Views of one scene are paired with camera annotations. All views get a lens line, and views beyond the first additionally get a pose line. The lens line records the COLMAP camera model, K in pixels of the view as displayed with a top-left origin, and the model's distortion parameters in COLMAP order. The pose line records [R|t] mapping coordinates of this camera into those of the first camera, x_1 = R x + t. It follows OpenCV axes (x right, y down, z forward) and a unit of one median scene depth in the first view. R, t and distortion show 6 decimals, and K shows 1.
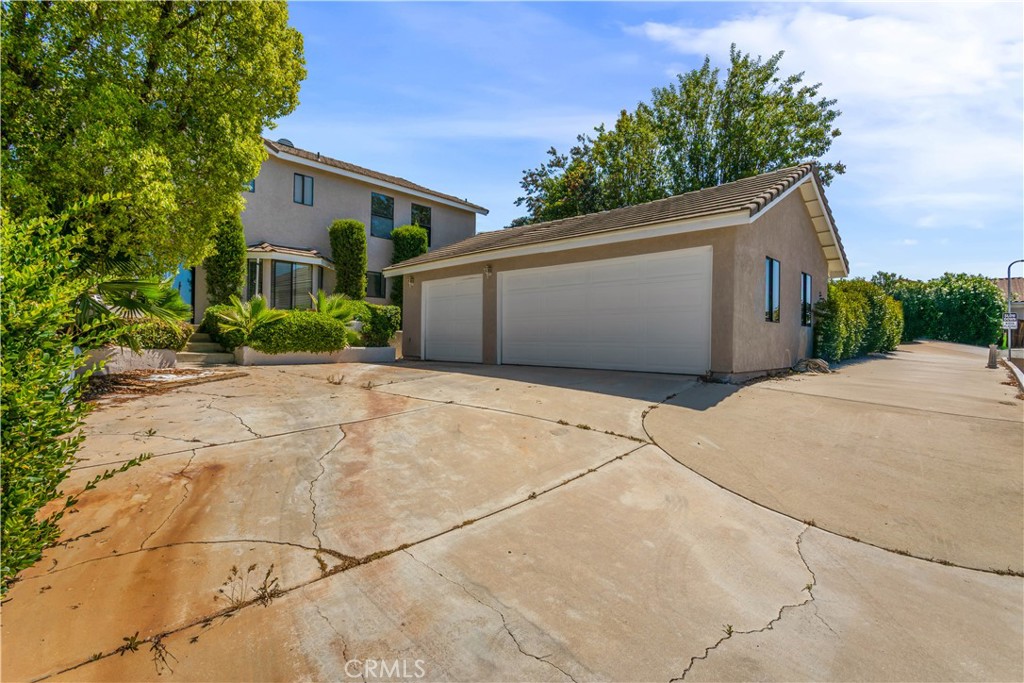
lens RADIAL K [[494.7, 0, 512.5], [0, 494.7, 355.1], [0, 0, 1]] dist [0.001754, 0.000174]
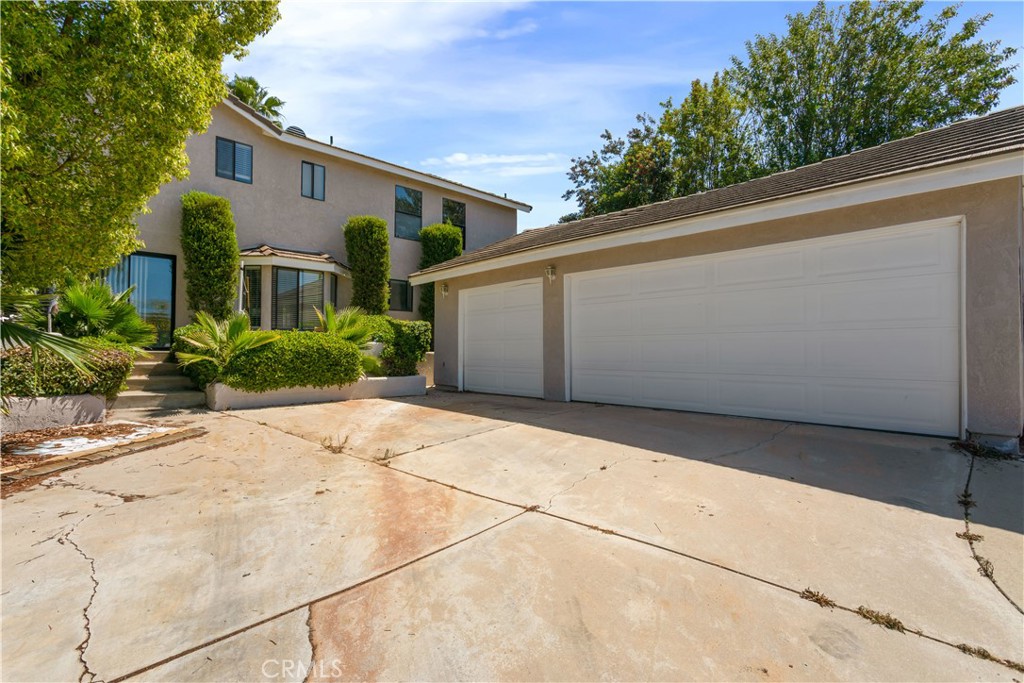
lens RADIAL K [[494.7, 0, 512.5], [0, 494.7, 355.1], [0, 0, 1]] dist [0.001754, 0.000174]
pose [[0.998525, -0.010383, -0.053296, -0.053546], [0.009285, 0.999740, -0.020803, -0.026721], [0.053498, 0.020278, 0.998362, 0.211278]]
